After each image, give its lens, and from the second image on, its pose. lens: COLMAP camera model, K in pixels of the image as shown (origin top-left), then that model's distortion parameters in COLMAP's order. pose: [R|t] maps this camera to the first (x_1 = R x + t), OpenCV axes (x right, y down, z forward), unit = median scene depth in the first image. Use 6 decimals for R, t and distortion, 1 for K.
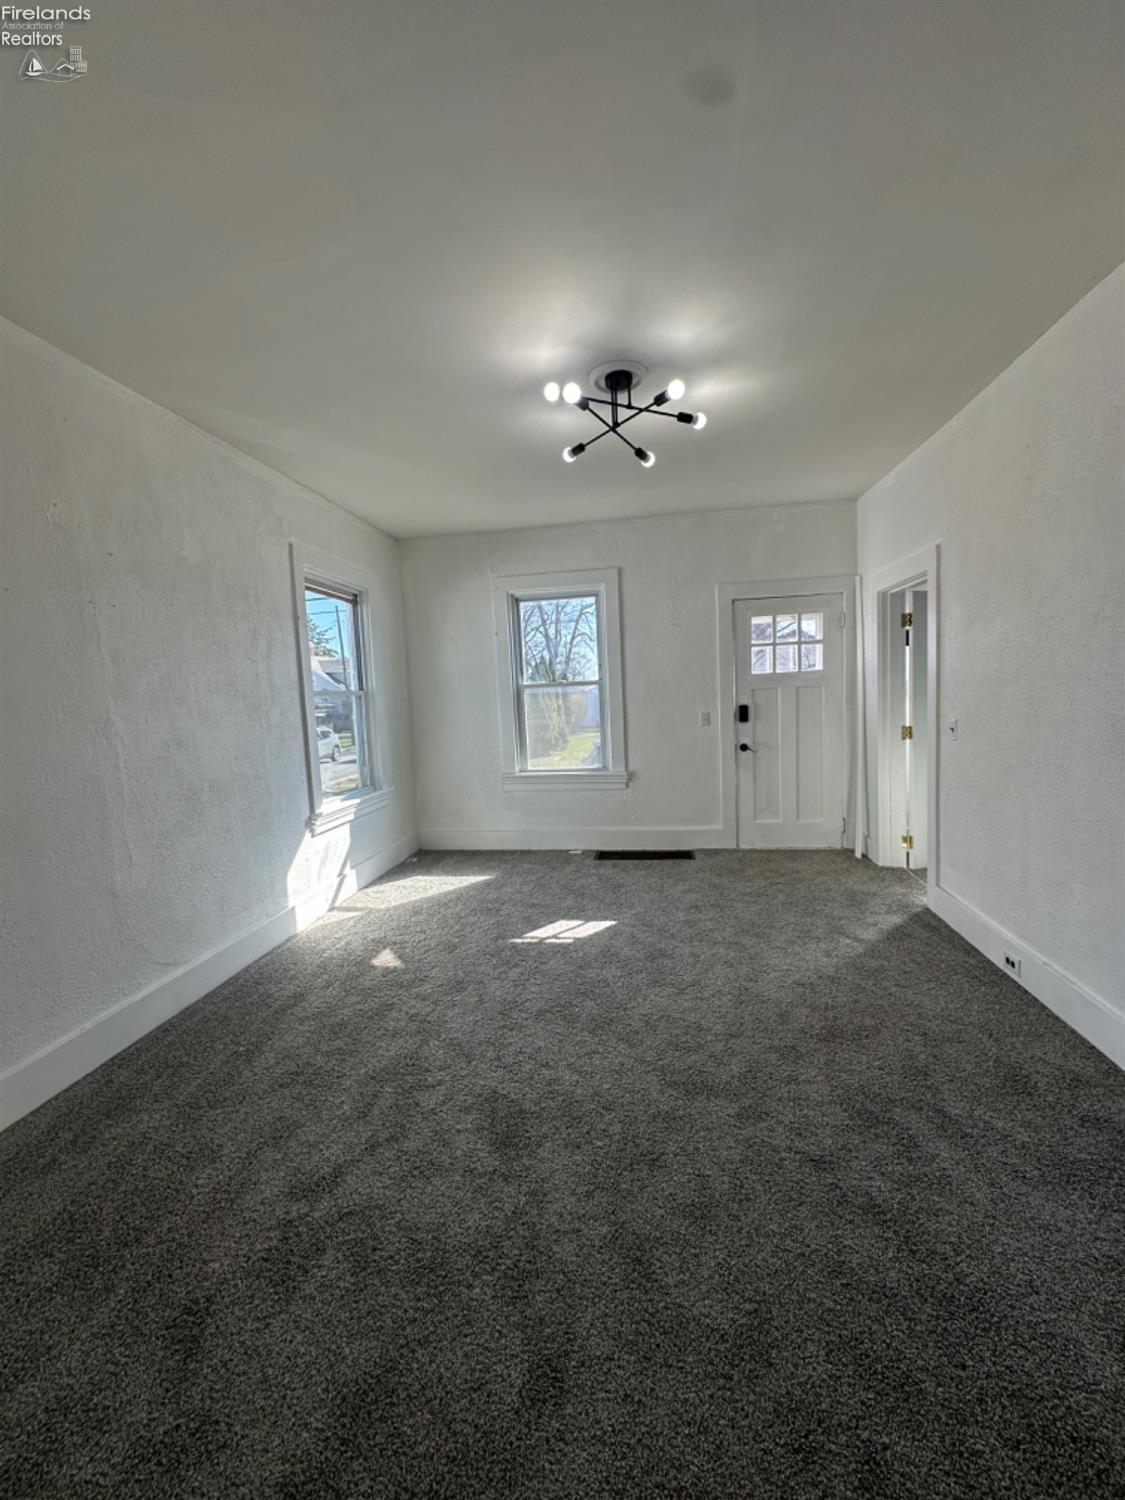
lens RADIAL K [[604.3, 0, 562.5], [0, 604.3, 750.0], [0, 0, 1]] dist [-0.001180, -0.000152]
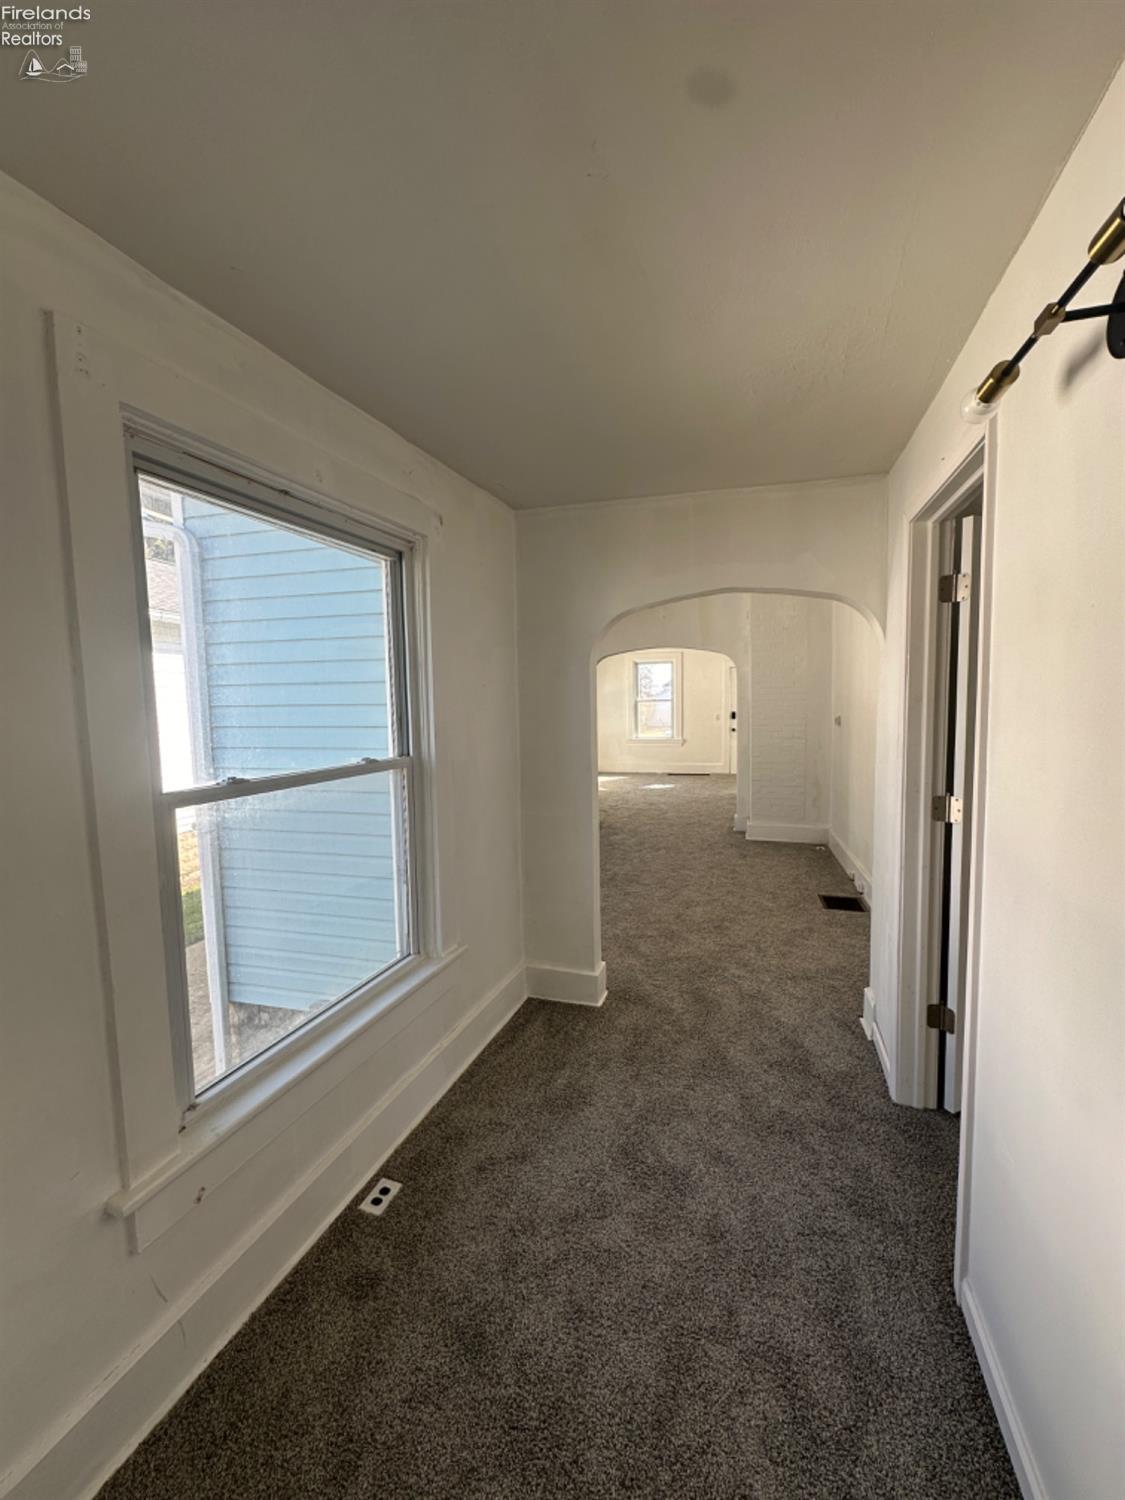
lens RADIAL K [[604.3, 0, 562.5], [0, 604.3, 750.0], [0, 0, 1]] dist [-0.001180, -0.000152]
pose [[0.994217, 0.034657, -0.101640, -0.116969], [-0.034900, 0.999391, -0.000608, 0.098017], [0.101557, 0.004151, 0.994821, -1.392139]]
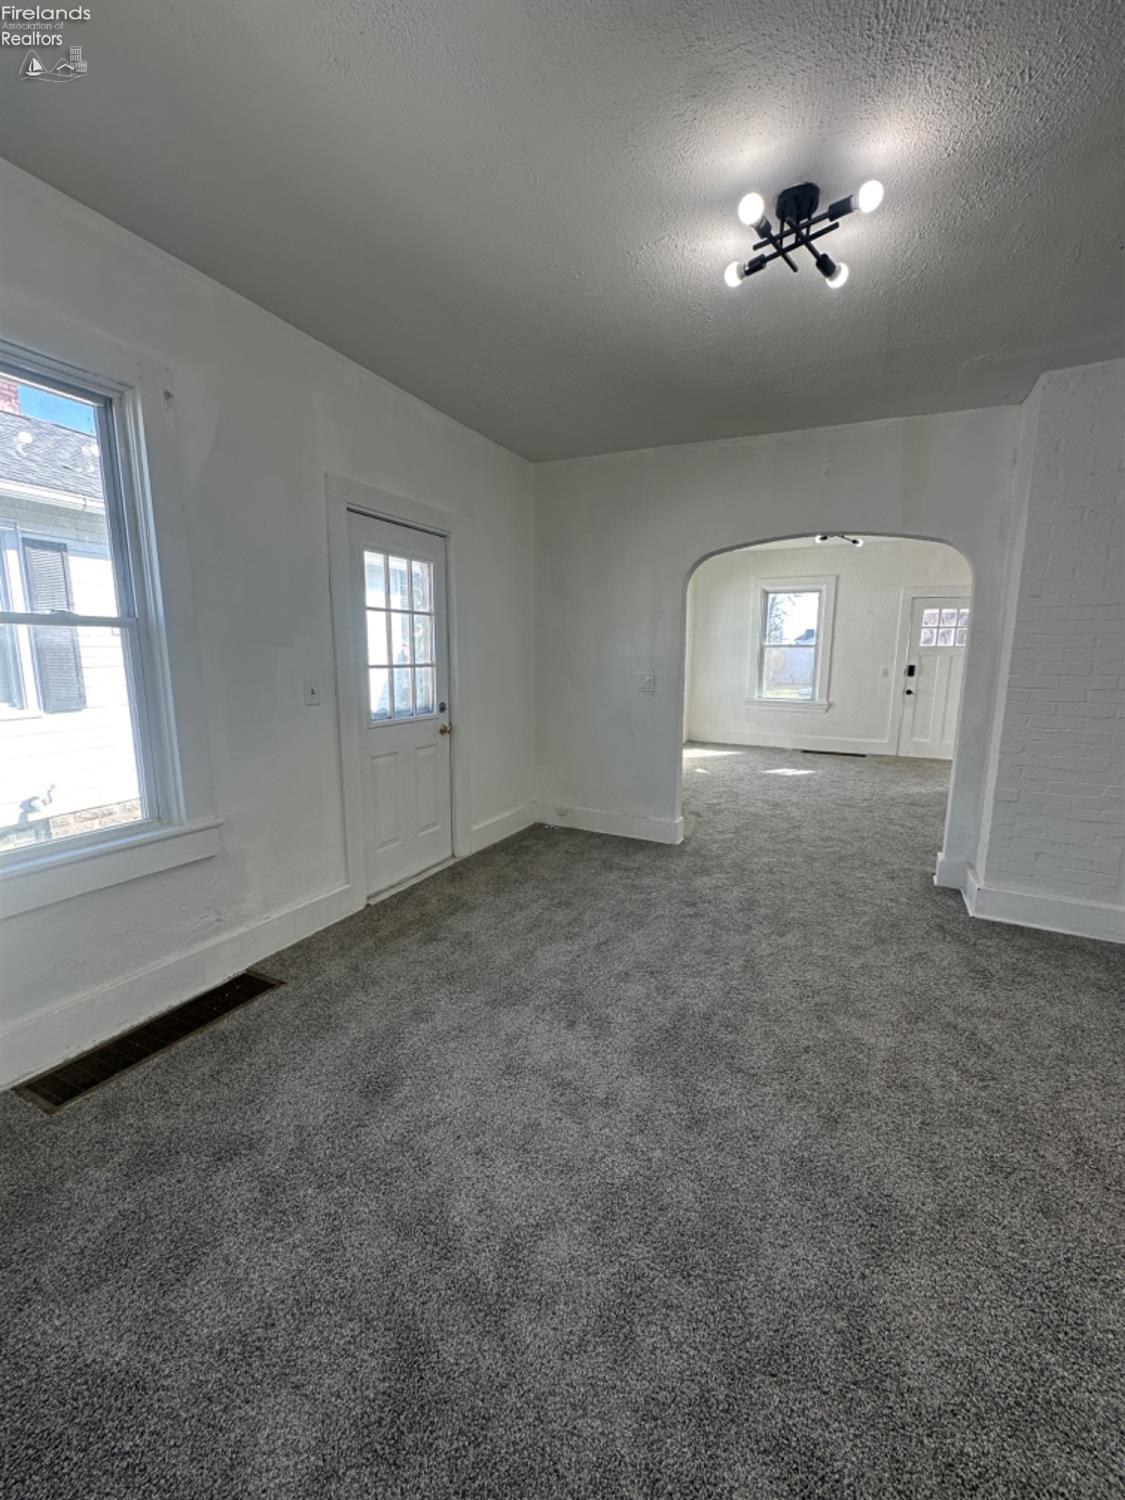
lens RADIAL K [[604.3, 0, 562.5], [0, 604.3, 750.0], [0, 0, 1]] dist [-0.001180, -0.000152]
pose [[0.953543, 0.100155, -0.284122, -0.100985], [-0.077377, 0.992902, 0.090320, 0.073263], [0.291152, -0.064140, 0.954524, -0.785688]]
